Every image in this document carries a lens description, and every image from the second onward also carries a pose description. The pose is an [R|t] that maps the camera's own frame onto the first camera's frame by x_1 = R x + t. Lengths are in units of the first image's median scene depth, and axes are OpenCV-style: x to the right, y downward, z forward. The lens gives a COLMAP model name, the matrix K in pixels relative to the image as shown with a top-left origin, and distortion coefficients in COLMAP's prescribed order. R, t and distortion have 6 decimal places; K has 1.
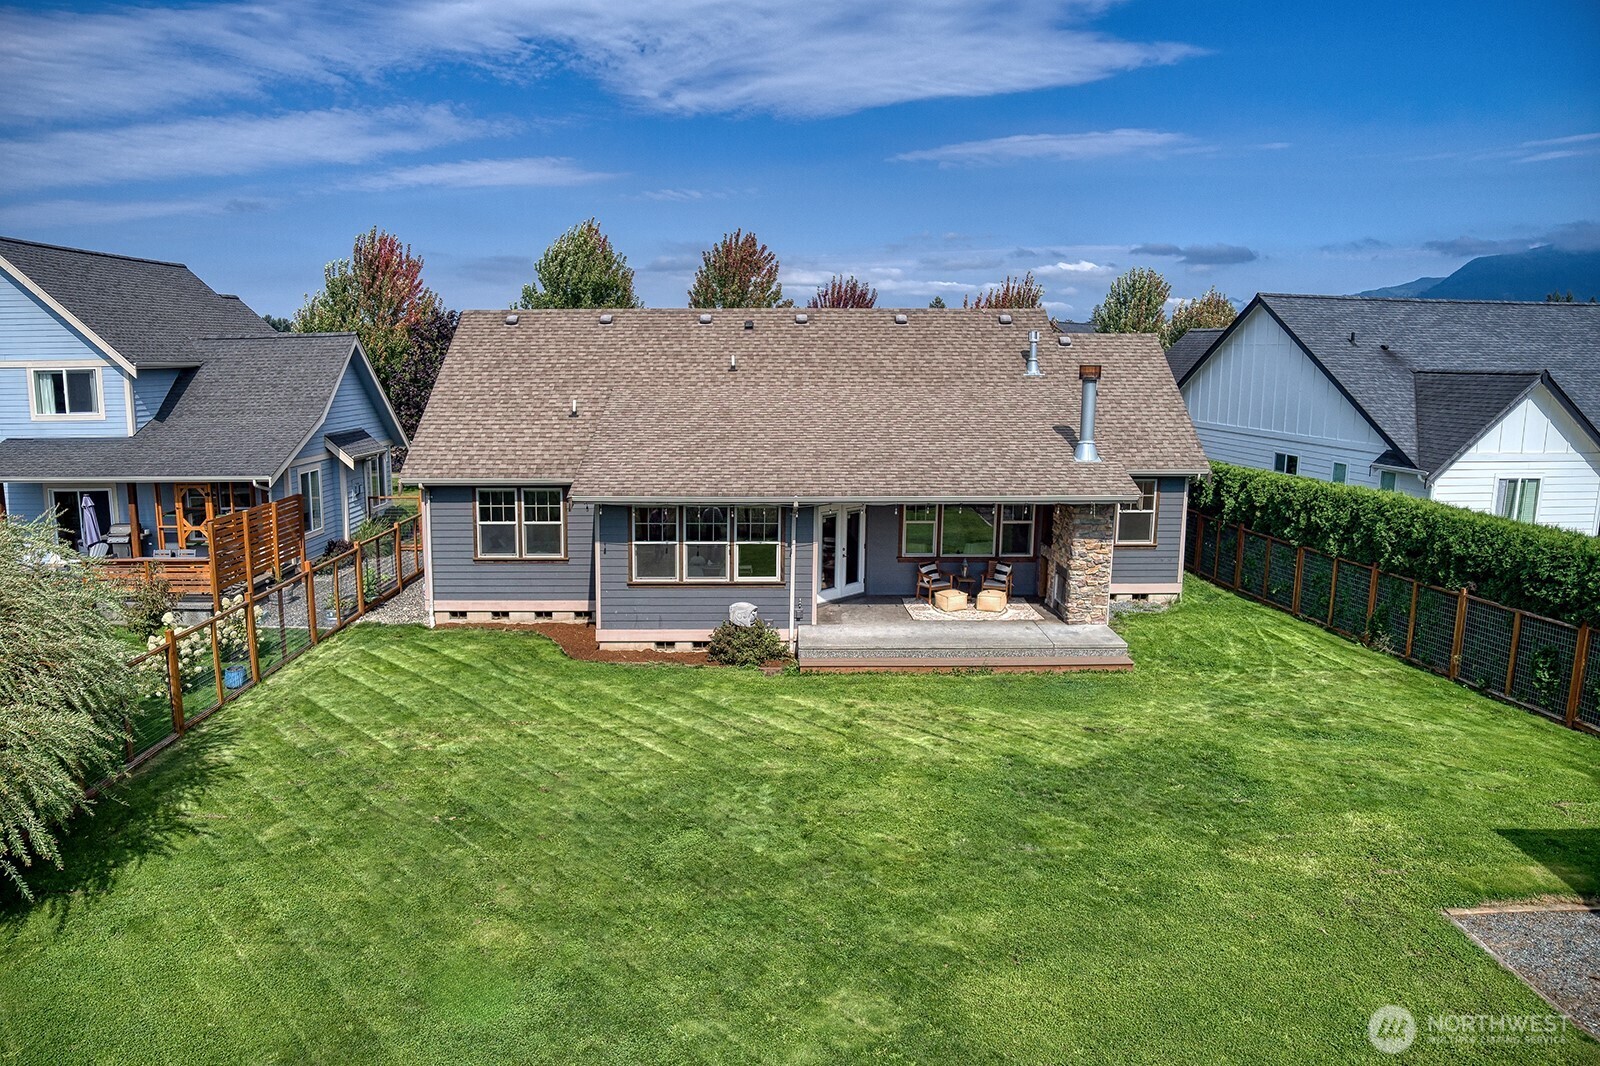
lens RADIAL K [[1098.4, 0, 803.7], [0, 1098.4, 487.9], [0, 0, 1]] dist [-0.194753, 0.113670]
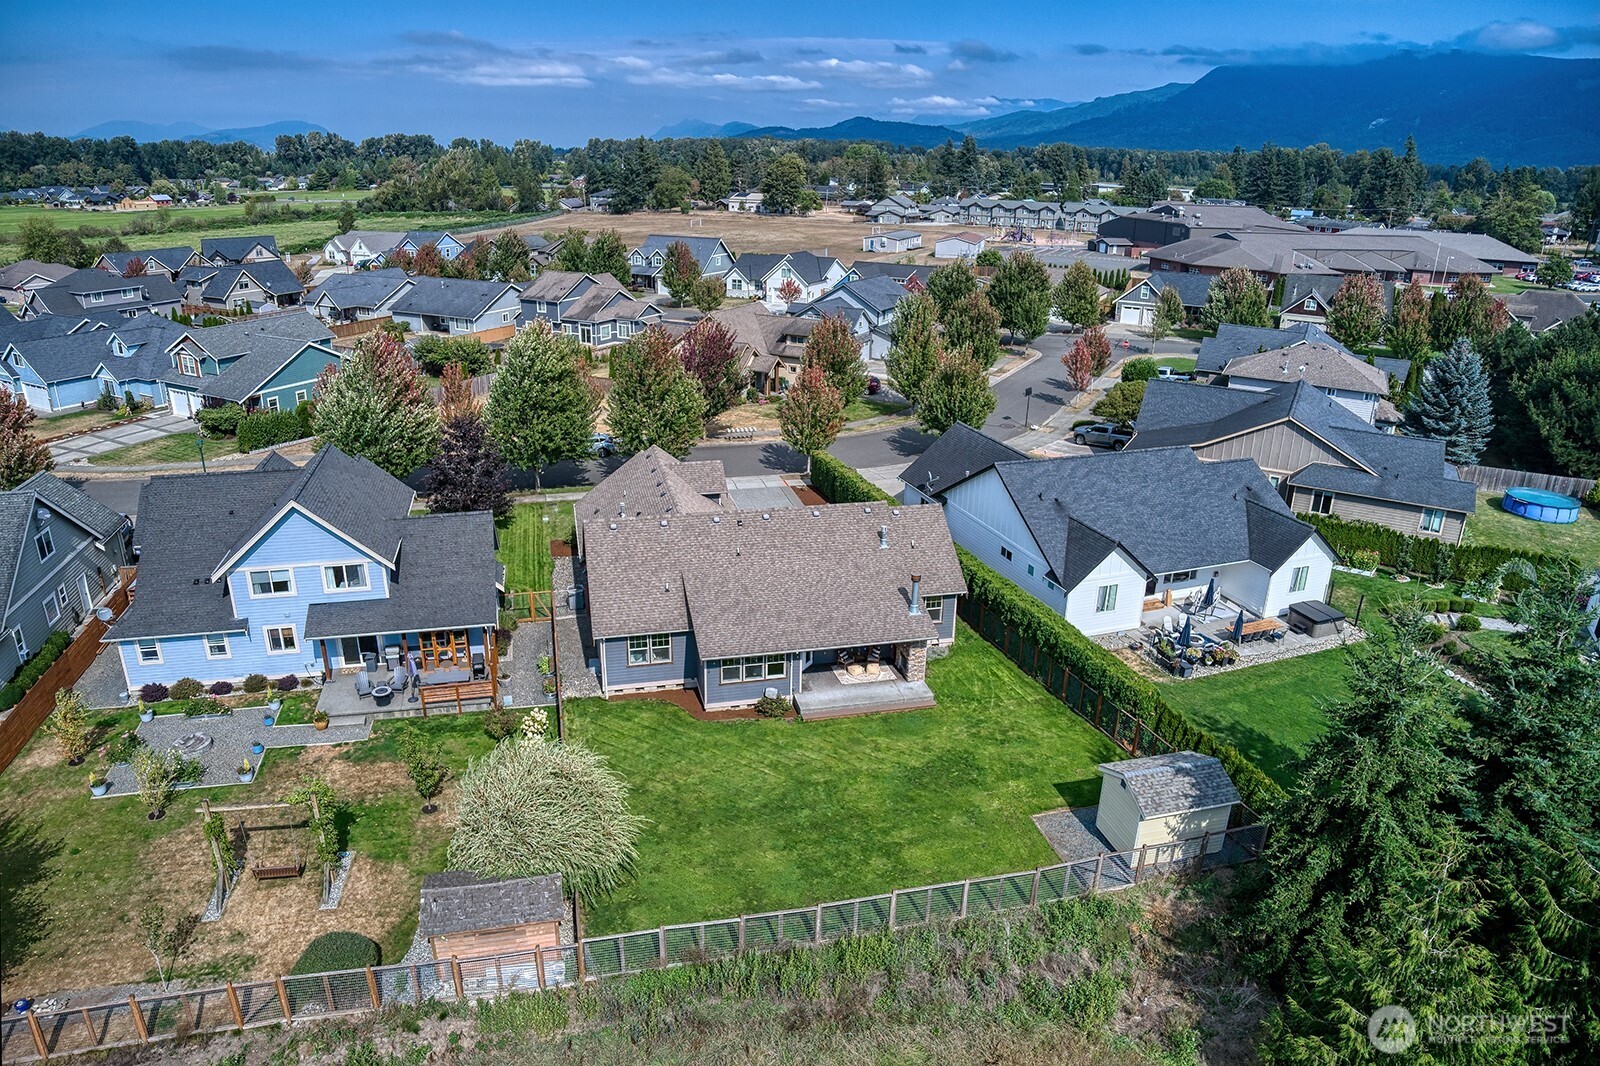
lens RADIAL K [[1098.4, 0, 803.7], [0, 1098.4, 487.9], [0, 0, 1]] dist [-0.194753, 0.113670]
pose [[0.976940, -0.070447, 0.201558, -0.419366], [0.030964, 0.980767, 0.192710, -0.744368], [-0.211257, -0.182025, 0.960332, -1.135001]]
